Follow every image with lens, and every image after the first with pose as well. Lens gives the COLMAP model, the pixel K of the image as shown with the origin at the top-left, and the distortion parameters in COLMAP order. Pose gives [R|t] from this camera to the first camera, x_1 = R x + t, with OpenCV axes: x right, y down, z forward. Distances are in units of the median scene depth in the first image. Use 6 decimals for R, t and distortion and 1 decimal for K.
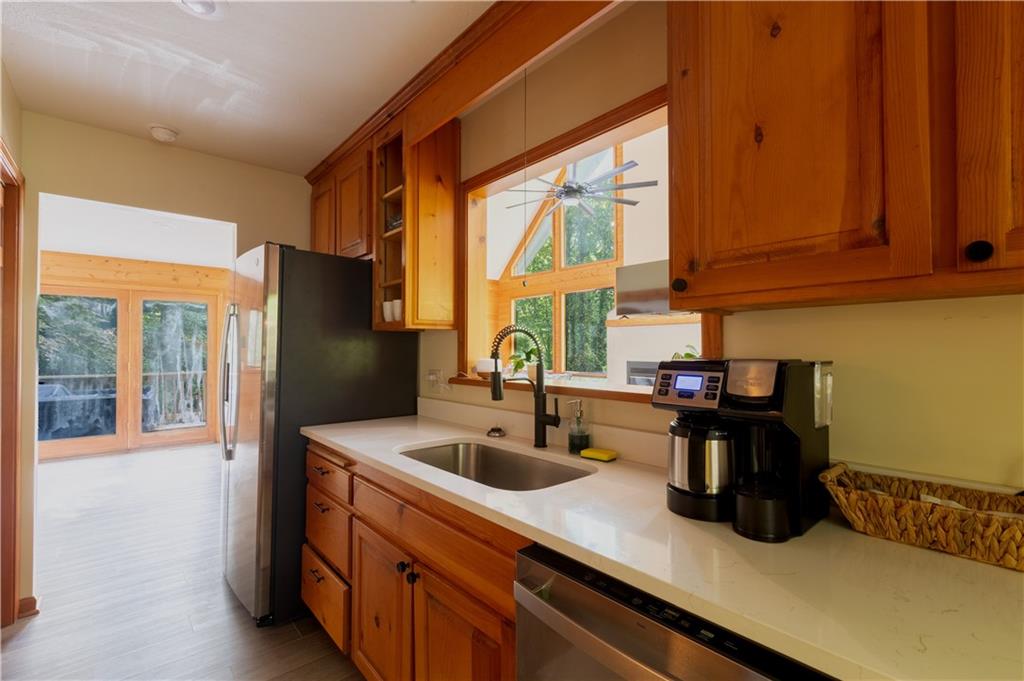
lens RADIAL K [[448.4, 0, 508.9], [0, 448.4, 343.0], [0, 0, 1]] dist [0.000764, -0.000061]
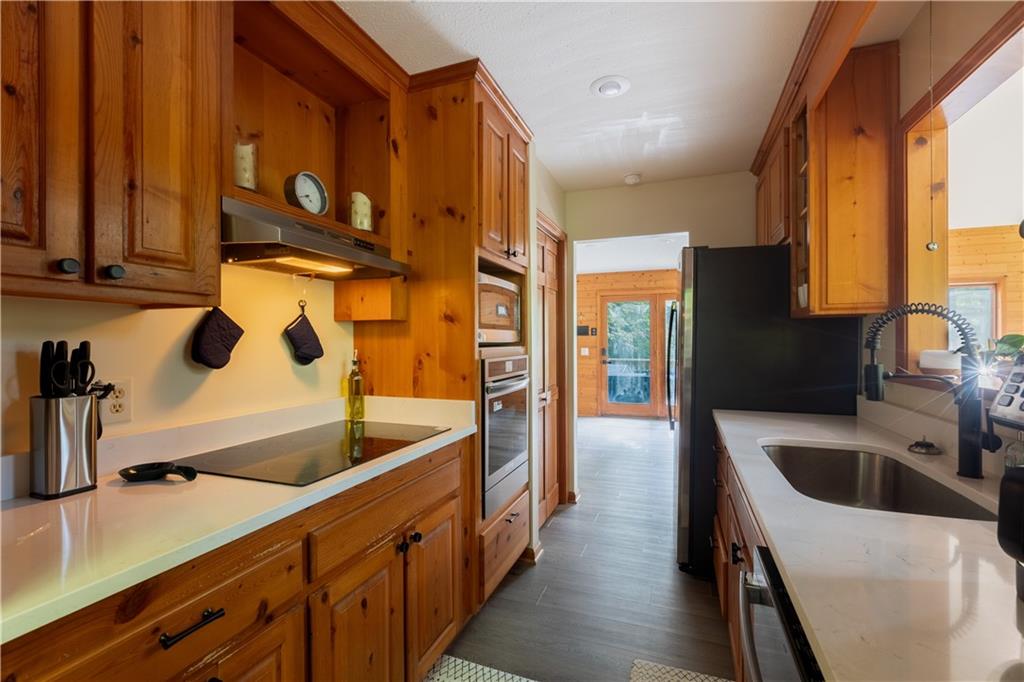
lens RADIAL K [[448.4, 0, 510.0], [0, 448.4, 340.6], [0, 0, 1]] dist [0.000764, -0.000061]
pose [[0.476045, -0.001513, -0.879420, 0.253766], [0.014744, 0.999872, 0.006261, 0.004149], [0.879297, -0.015946, 0.476006, 0.035705]]
